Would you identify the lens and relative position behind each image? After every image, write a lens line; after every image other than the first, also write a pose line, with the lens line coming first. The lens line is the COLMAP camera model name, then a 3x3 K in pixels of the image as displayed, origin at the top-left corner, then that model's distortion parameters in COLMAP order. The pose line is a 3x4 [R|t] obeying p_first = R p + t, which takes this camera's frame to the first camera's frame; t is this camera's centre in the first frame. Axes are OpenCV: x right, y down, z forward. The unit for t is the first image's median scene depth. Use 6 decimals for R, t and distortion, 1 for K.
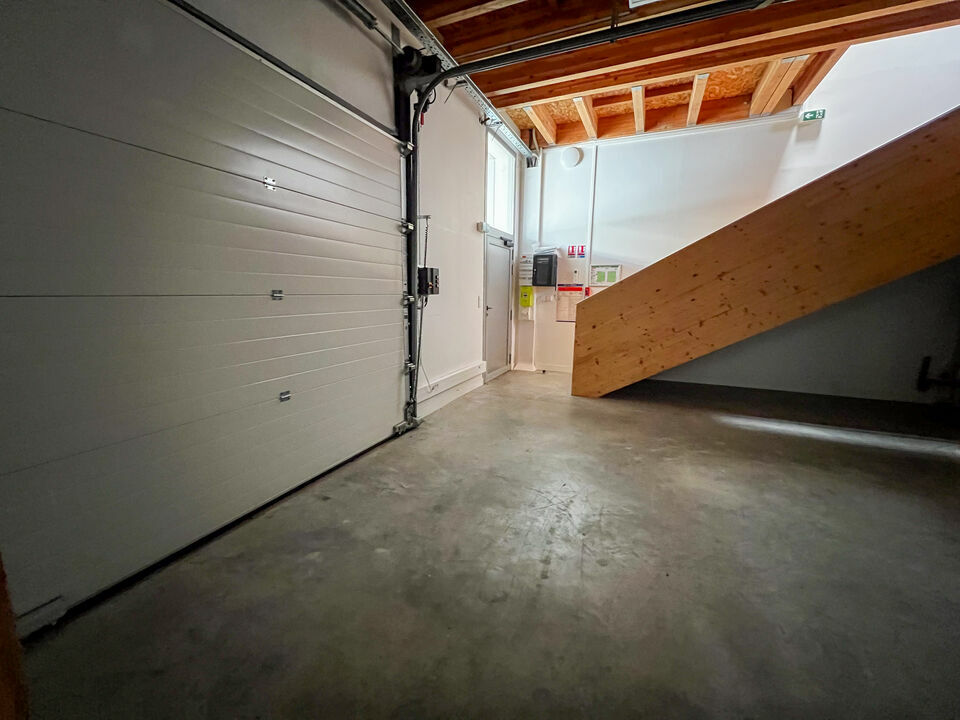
lens RADIAL K [[388.1, 0, 478.9], [0, 388.1, 358.8], [0, 0, 1]] dist [-0.000032, 0.000176]
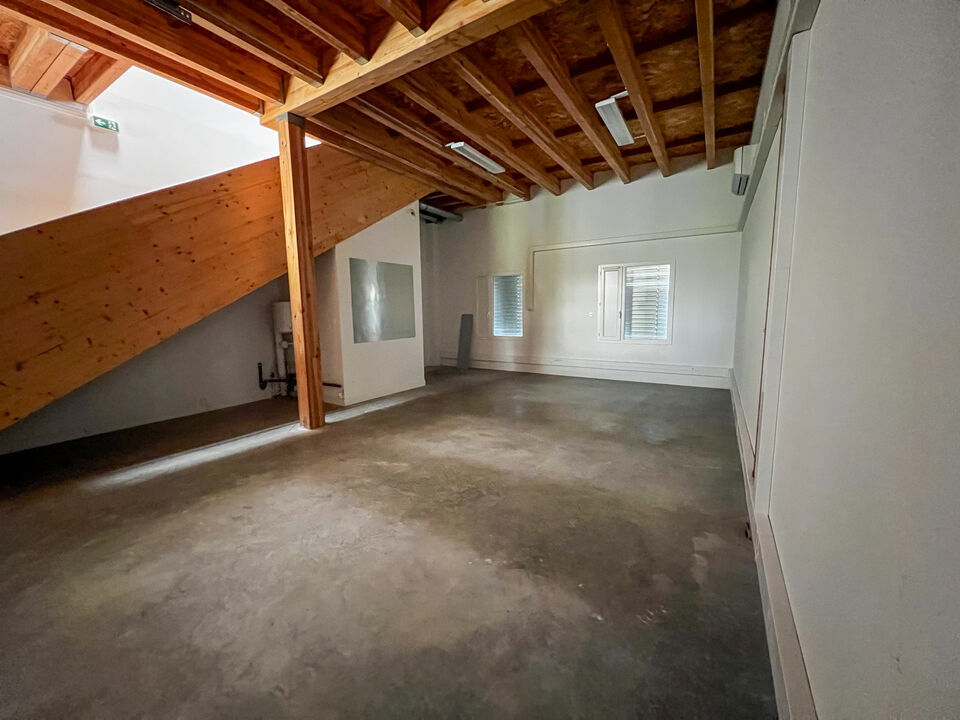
lens RADIAL K [[388.1, 0, 477.3], [0, 388.1, 357.8], [0, 0, 1]] dist [-0.000032, 0.000176]
pose [[0.146423, -0.137381, 0.979636, 0.022430], [0.188016, 0.976123, 0.108787, -0.028017], [-0.971190, 0.168258, 0.168757, 0.100298]]
